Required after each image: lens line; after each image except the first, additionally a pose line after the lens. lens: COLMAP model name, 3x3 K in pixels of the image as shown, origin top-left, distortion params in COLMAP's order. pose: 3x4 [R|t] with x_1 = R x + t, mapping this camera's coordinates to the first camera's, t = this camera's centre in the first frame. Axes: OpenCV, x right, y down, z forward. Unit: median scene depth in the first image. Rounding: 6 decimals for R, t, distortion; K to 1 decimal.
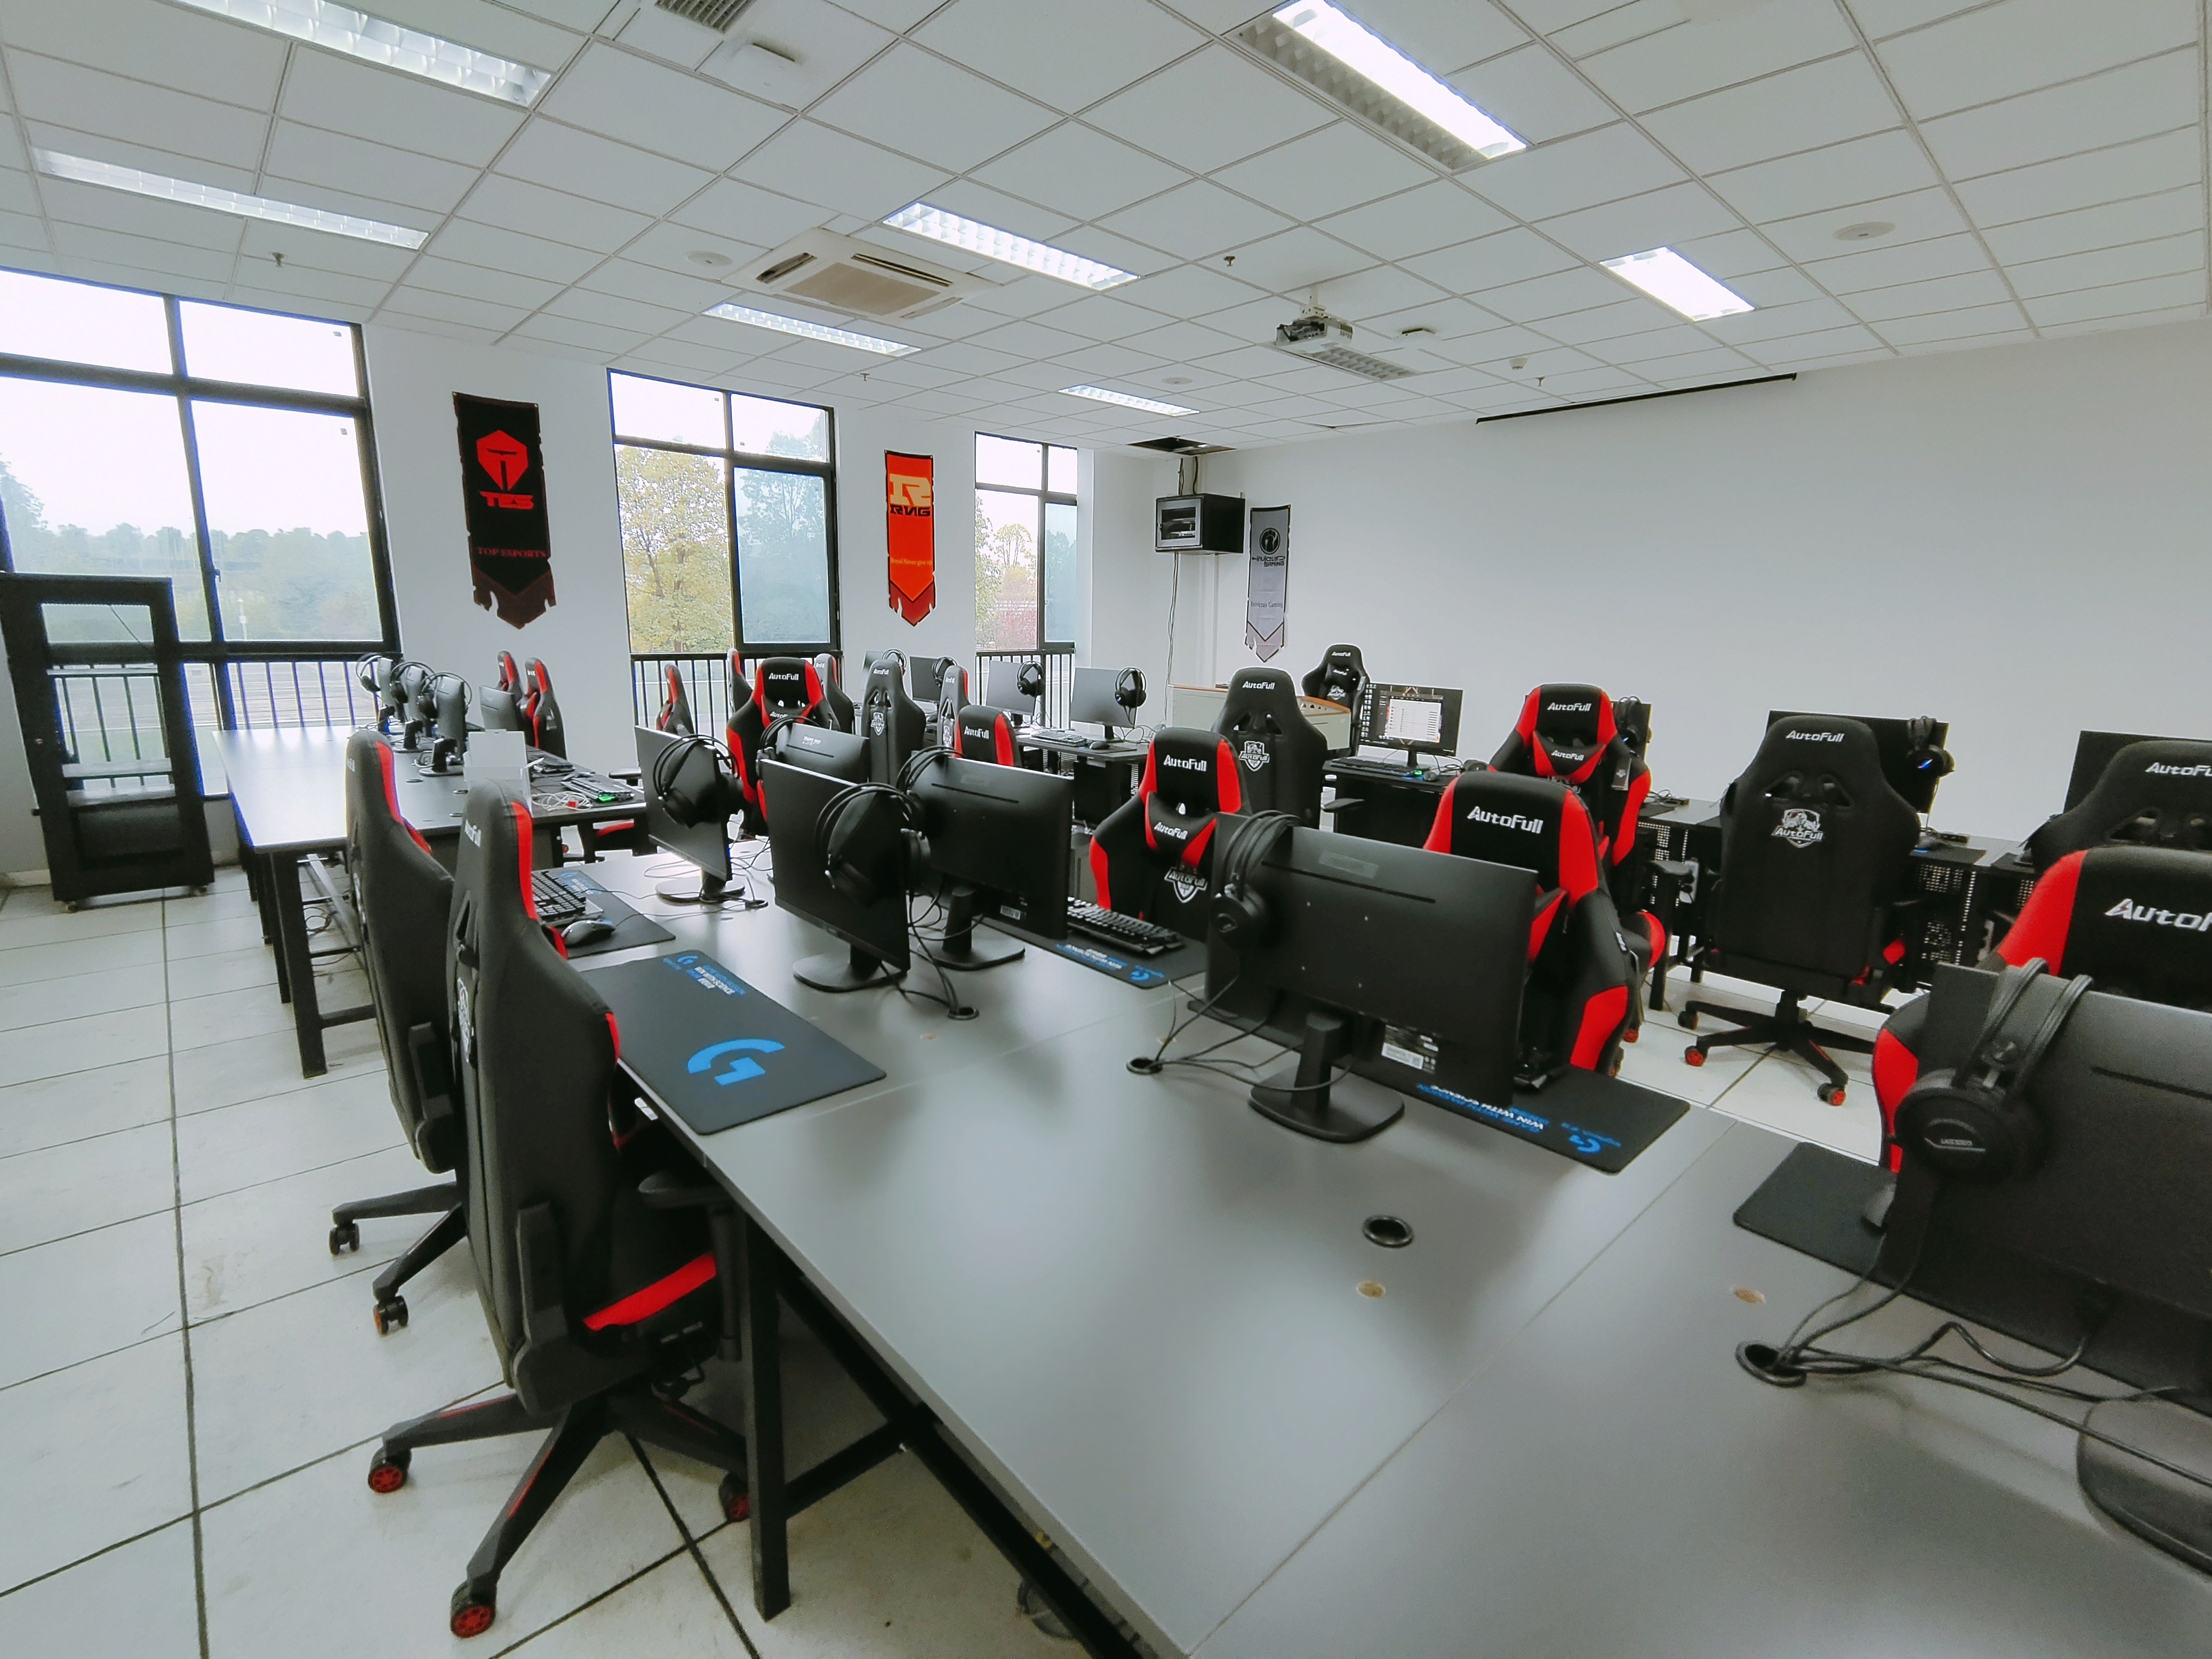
lens RADIAL K [[1010.7, 0, 1111.8], [0, 1010.7, 818.4], [0, 0, 1]] dist [0.021044, -0.009610]
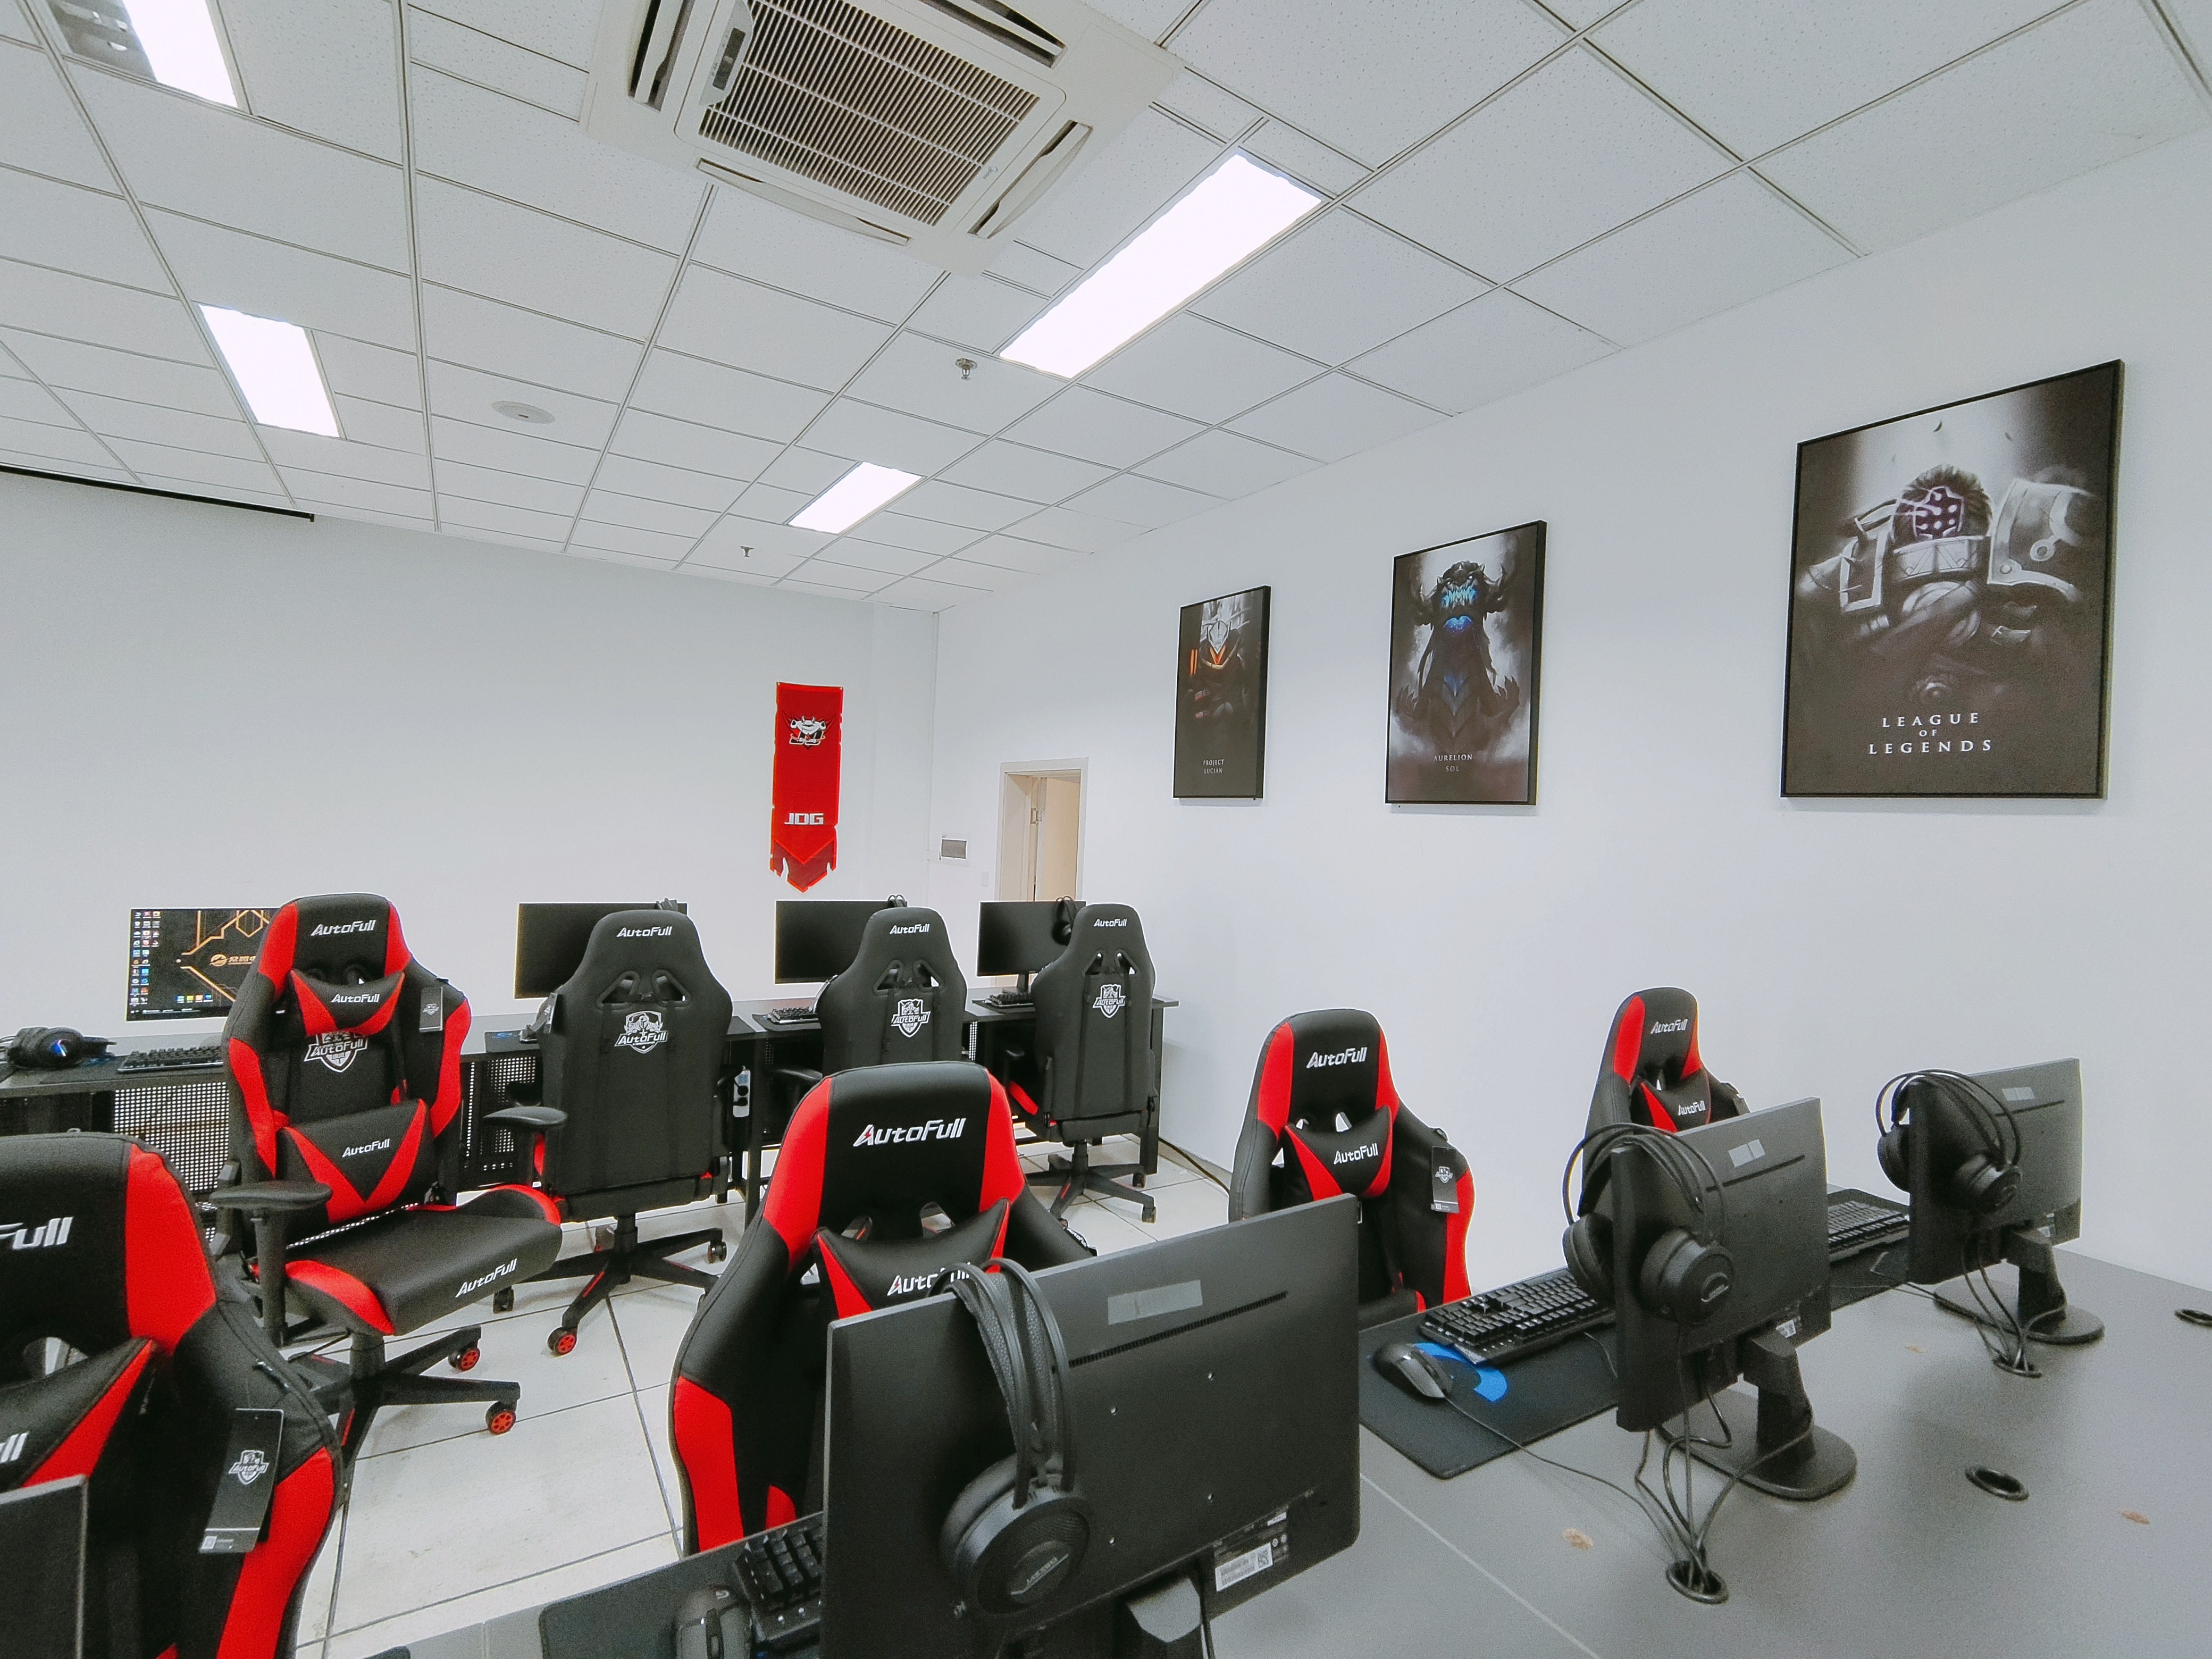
lens RADIAL K [[1010.7, 0, 1111.8], [0, 1010.7, 818.4], [0, 0, 1]] dist [0.021044, -0.009610]
pose [[0.175821, -0.009763, 0.984374, -0.139177], [0.154300, 0.987864, -0.017763, -0.091079], [-0.972254, 0.155012, 0.175194, 0.362614]]
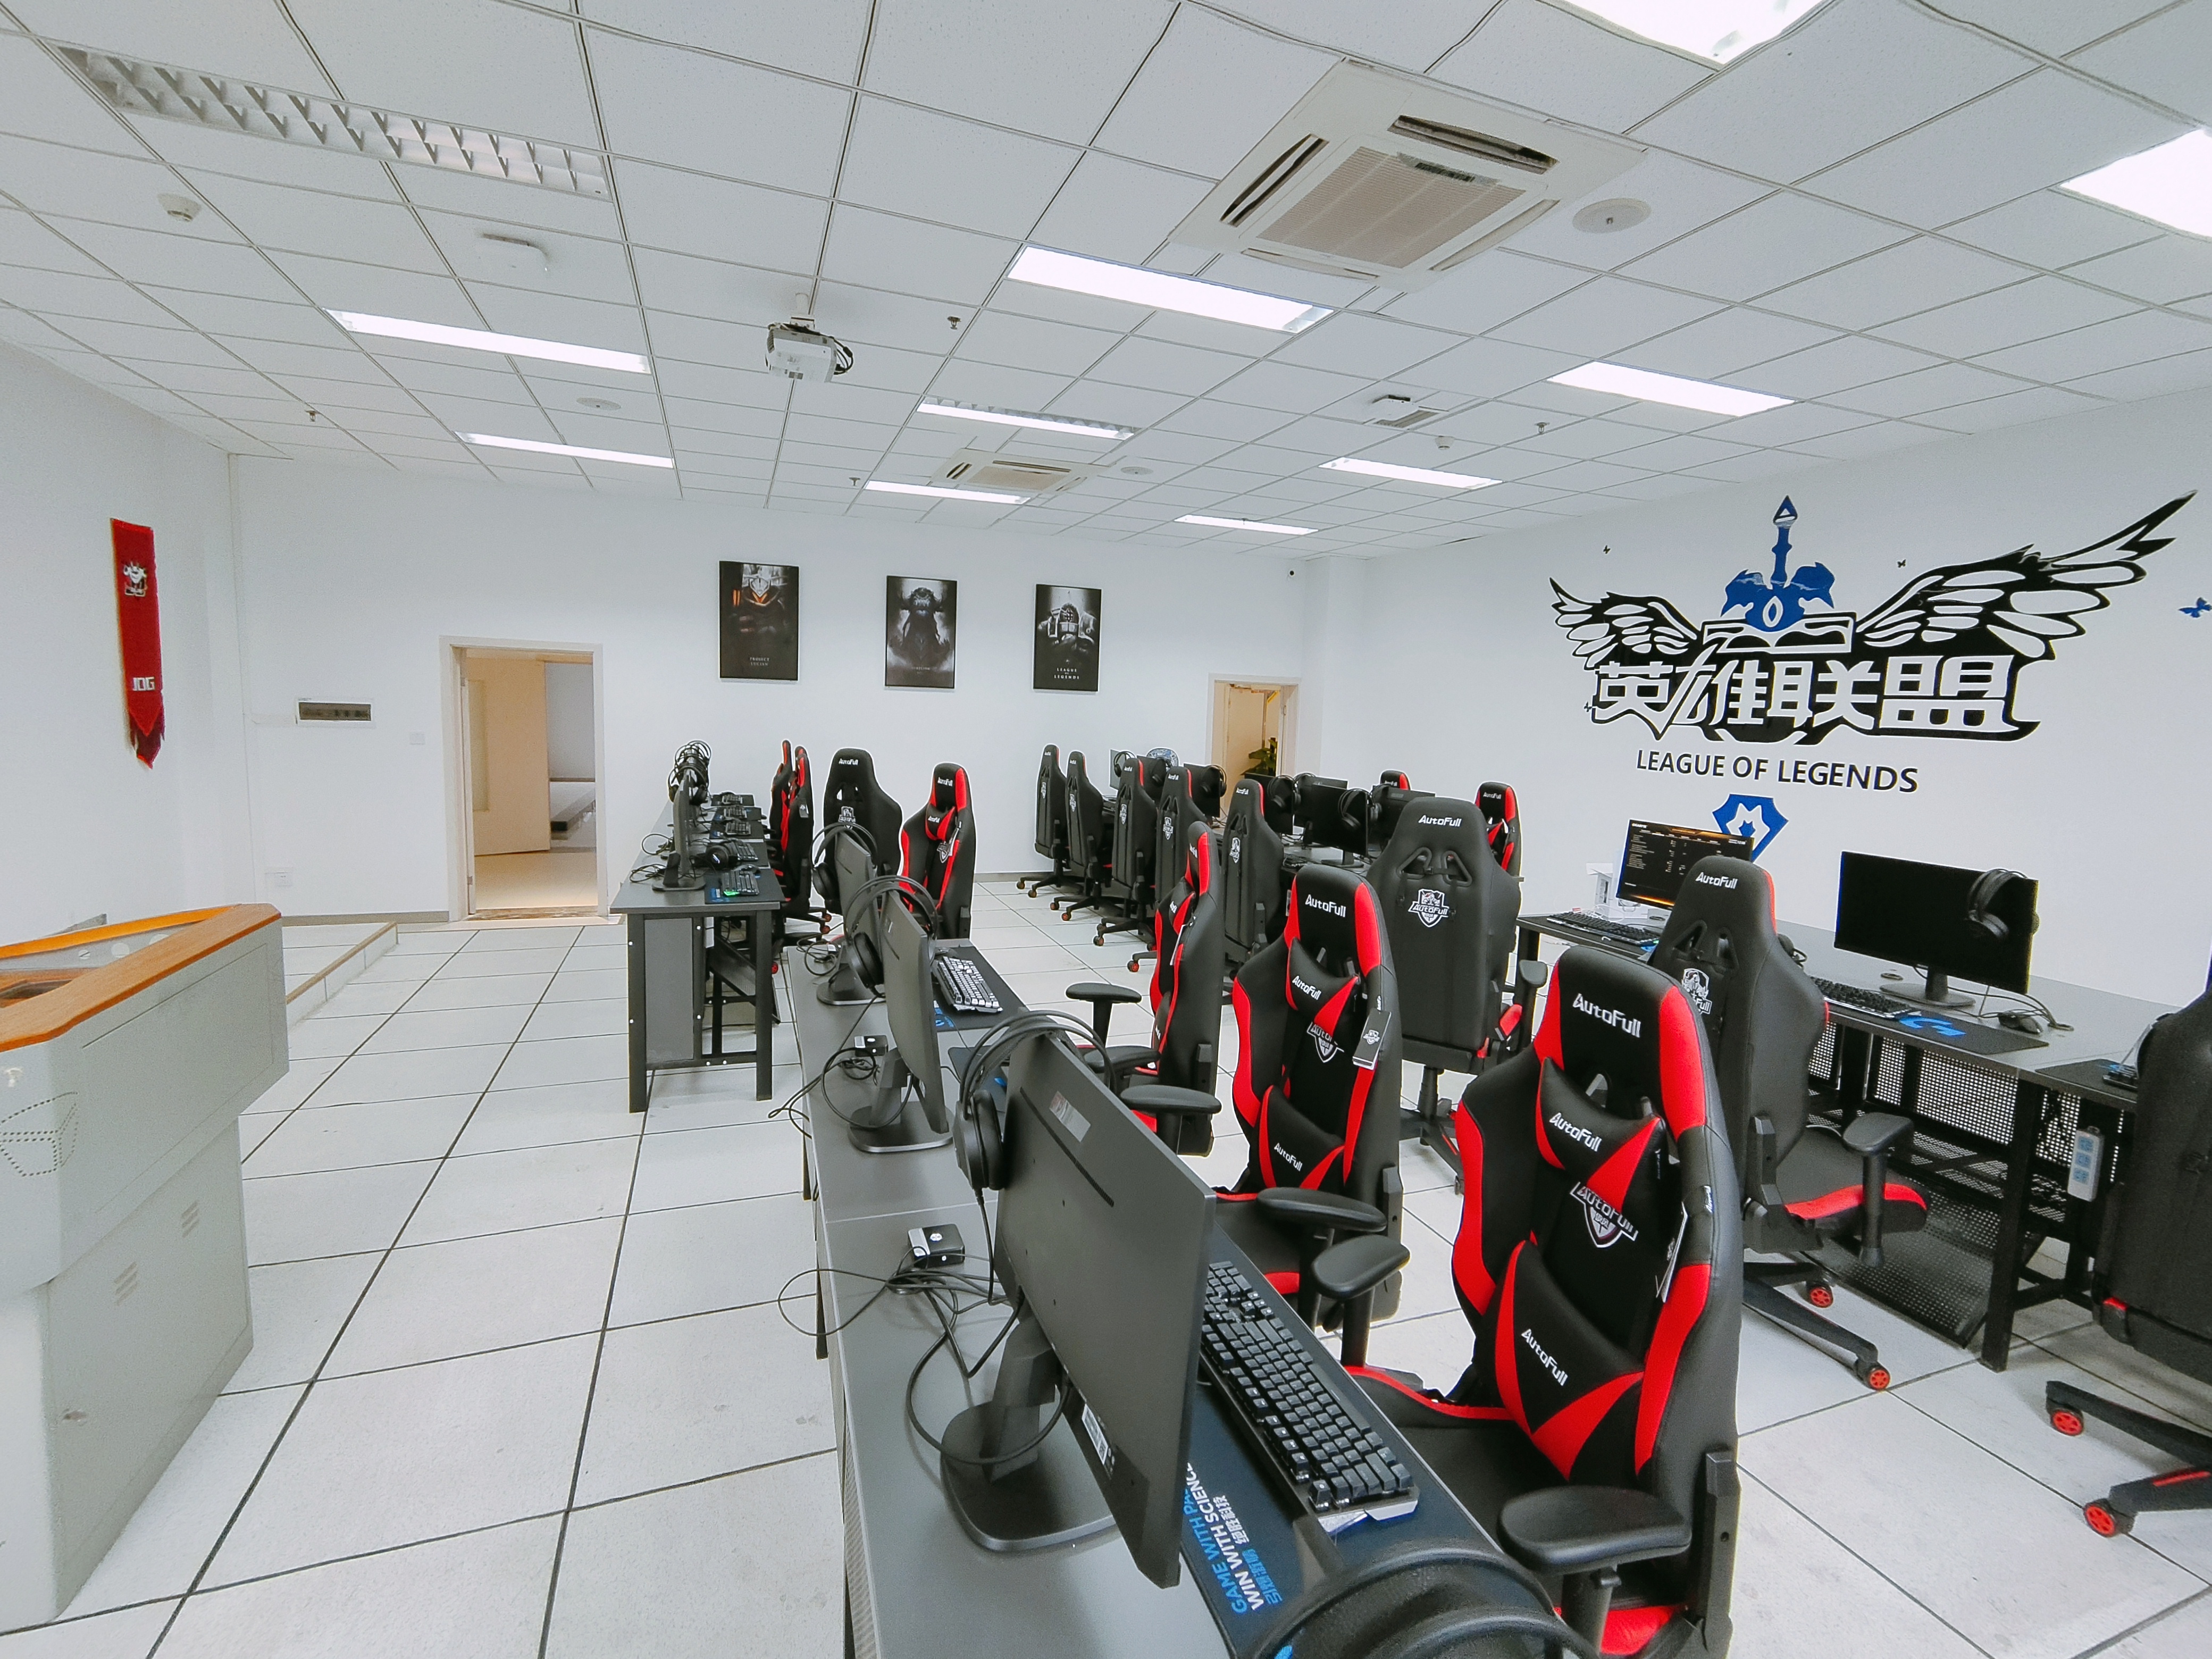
lens RADIAL K [[1001.6, 0, 1108.9], [0, 1001.6, 813.9], [0, 0, 1]] dist [0.025023, -0.009027]
pose [[-0.924220, -0.089074, 0.371326, -0.269908], [0.023666, 0.957183, 0.288514, -0.243440], [-0.381126, 0.275438, -0.882540, 1.132583]]
